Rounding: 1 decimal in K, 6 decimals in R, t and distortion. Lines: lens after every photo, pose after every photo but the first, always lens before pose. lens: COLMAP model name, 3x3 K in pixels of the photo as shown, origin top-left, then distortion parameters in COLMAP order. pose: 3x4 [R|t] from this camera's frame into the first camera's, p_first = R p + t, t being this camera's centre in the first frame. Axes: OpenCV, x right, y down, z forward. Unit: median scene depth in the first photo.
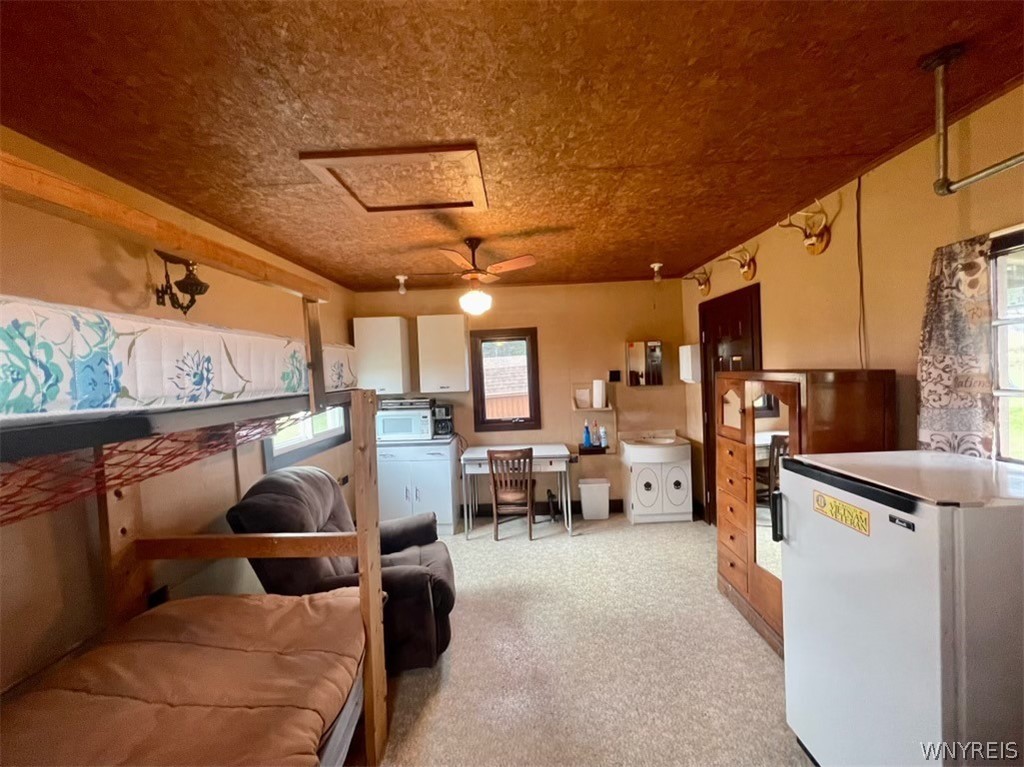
lens RADIAL K [[410.3, 0, 511.3], [0, 410.3, 383.7], [0, 0, 1]] dist [0.000290, 0.000201]
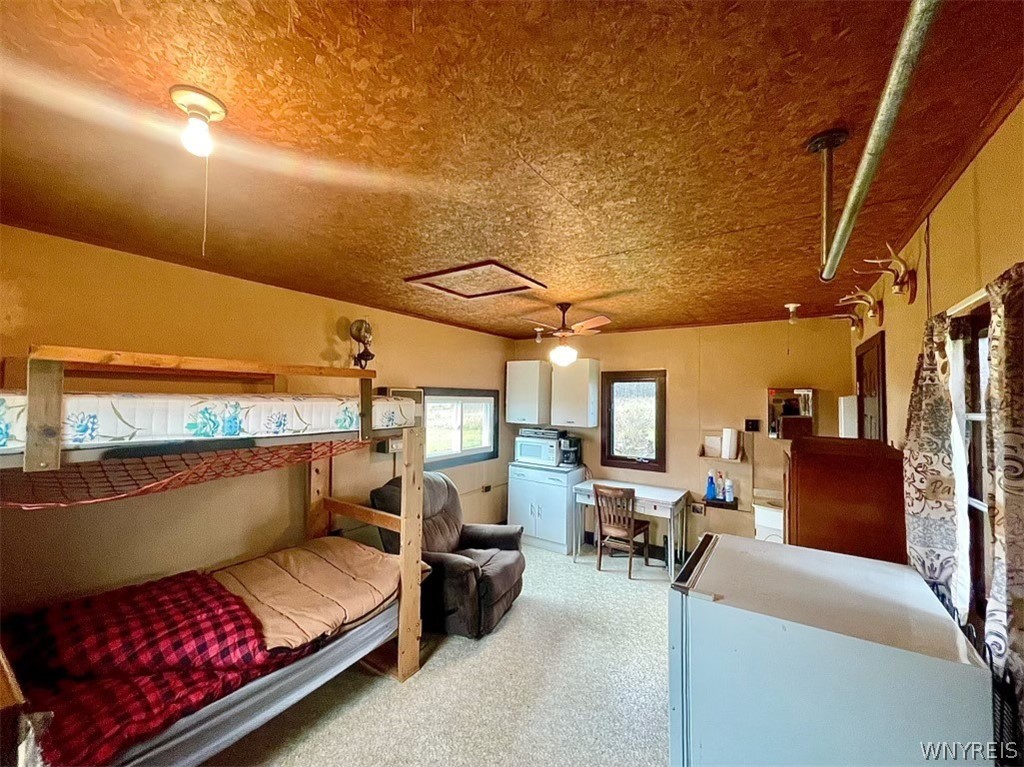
lens RADIAL K [[410.3, 0, 512.6], [0, 410.3, 382.8], [0, 0, 1]] dist [0.000290, 0.000201]
pose [[0.844344, 0.034107, -0.534715, 0.332434], [-0.064496, 0.997185, -0.038238, -0.050793], [0.531906, 0.066773, 0.844167, -0.056820]]
